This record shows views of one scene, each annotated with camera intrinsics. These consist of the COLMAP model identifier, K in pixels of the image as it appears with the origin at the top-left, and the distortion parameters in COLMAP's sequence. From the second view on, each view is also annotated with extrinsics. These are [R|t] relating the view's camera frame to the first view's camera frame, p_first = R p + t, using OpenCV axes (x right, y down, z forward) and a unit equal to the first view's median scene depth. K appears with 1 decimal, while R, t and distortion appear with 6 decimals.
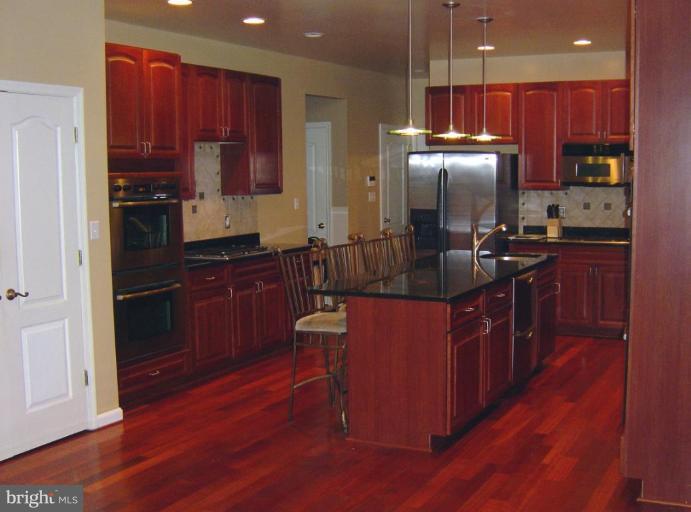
lens RADIAL K [[863.6, 0, 386.7], [0, 863.6, 254.4], [0, 0, 1]] dist [-0.098532, -0.013172]
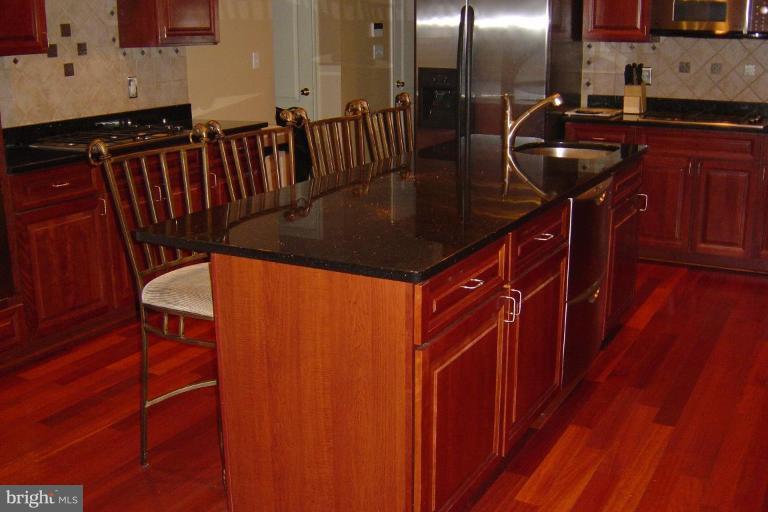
lens RADIAL K [[876.7, 0, 384.0], [0, 876.7, 256.0], [0, 0, 1]] dist [-0.133760, -0.013868]
pose [[0.997926, 0.016903, -0.062119, 0.049197], [-0.007043, 0.987790, 0.155632, -0.014926], [0.063991, -0.154871, 0.985860, 0.341233]]
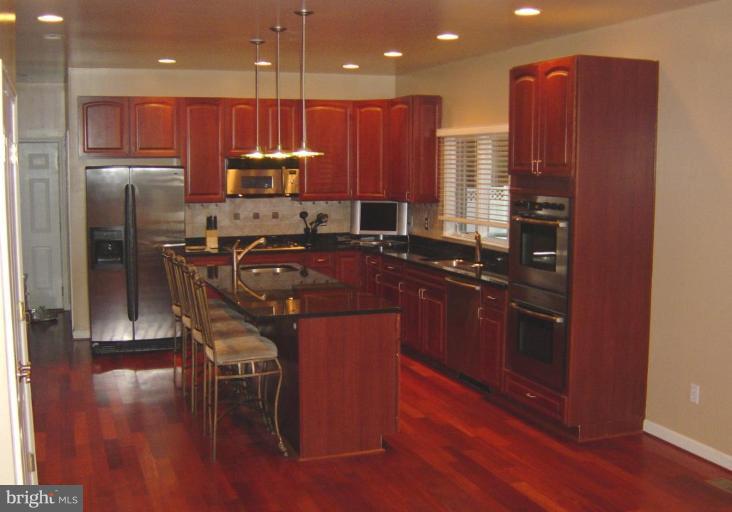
lens RADIAL K [[858.2, 0, 366.0], [0, 858.2, 256.0], [0, 0, 1]] dist [-0.322543, -0.010307]
pose [[0.700516, -0.068130, 0.710377, -0.436459], [0.075543, 0.996919, 0.021117, -0.020013], [-0.709627, 0.038871, 0.703504, 0.182000]]
